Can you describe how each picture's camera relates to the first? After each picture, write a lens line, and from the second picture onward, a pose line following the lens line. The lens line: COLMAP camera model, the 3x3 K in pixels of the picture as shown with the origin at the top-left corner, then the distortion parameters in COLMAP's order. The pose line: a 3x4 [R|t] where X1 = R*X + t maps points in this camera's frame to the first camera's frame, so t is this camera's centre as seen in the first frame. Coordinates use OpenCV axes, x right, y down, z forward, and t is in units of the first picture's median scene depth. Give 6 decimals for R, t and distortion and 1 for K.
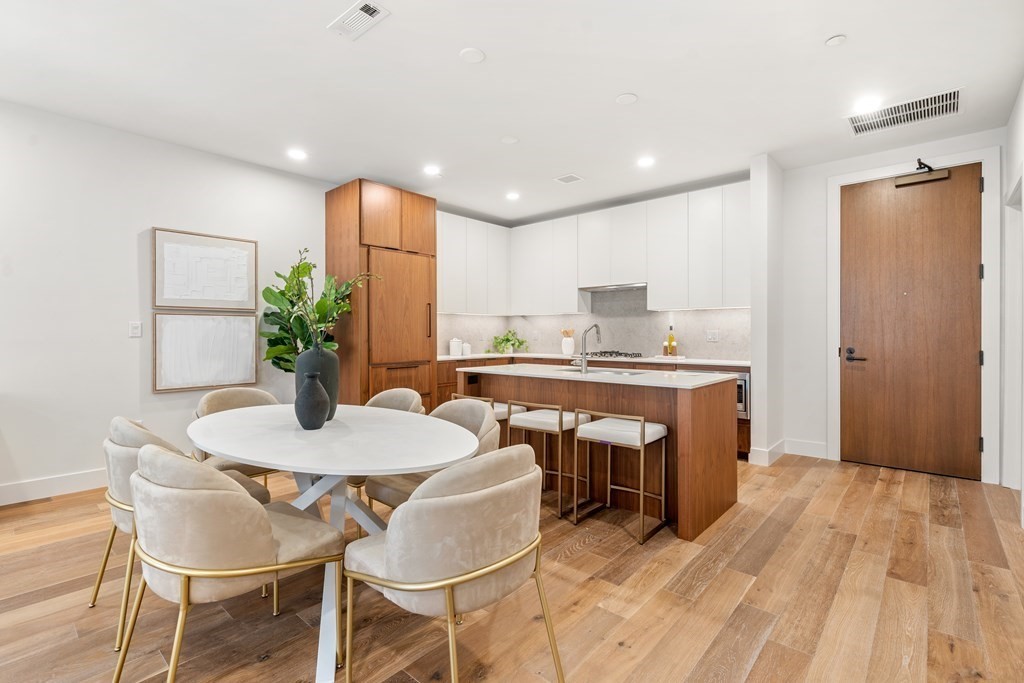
lens RADIAL K [[466.0, 0, 515.7], [0, 466.0, 339.4], [0, 0, 1]] dist [0.002549, 0.000430]
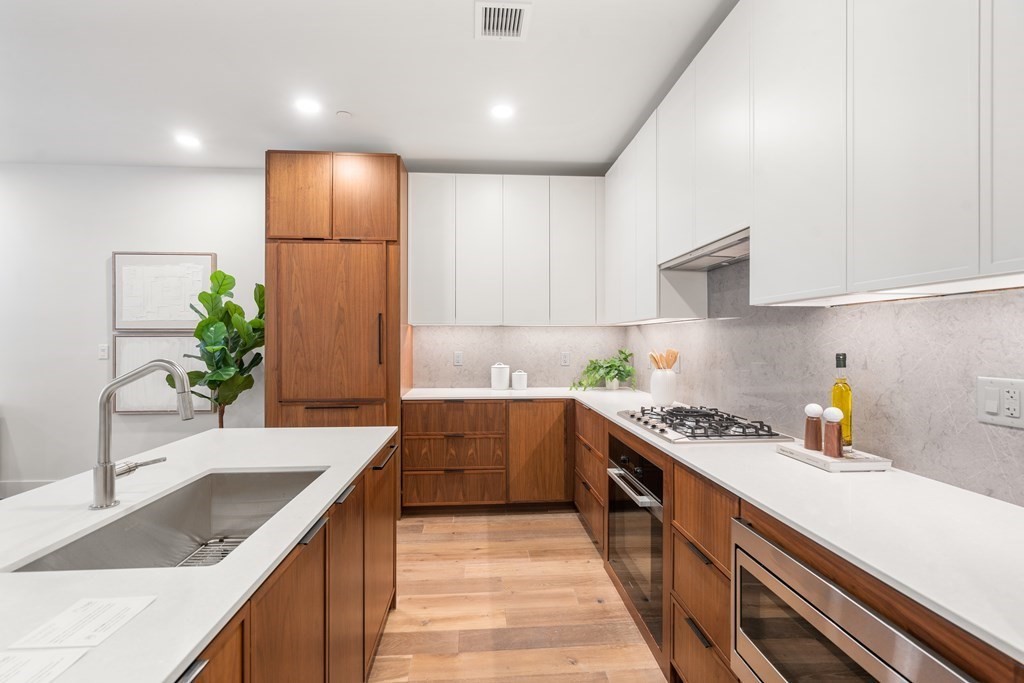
lens RADIAL K [[466.0, 0, 510.3], [0, 466.0, 337.5], [0, 0, 1]] dist [0.002549, 0.000430]
pose [[0.711113, -0.003053, -0.703072, 0.450897], [-0.010257, 0.999839, -0.014715, -0.037805], [0.703003, 0.017676, 0.710967, 0.713783]]
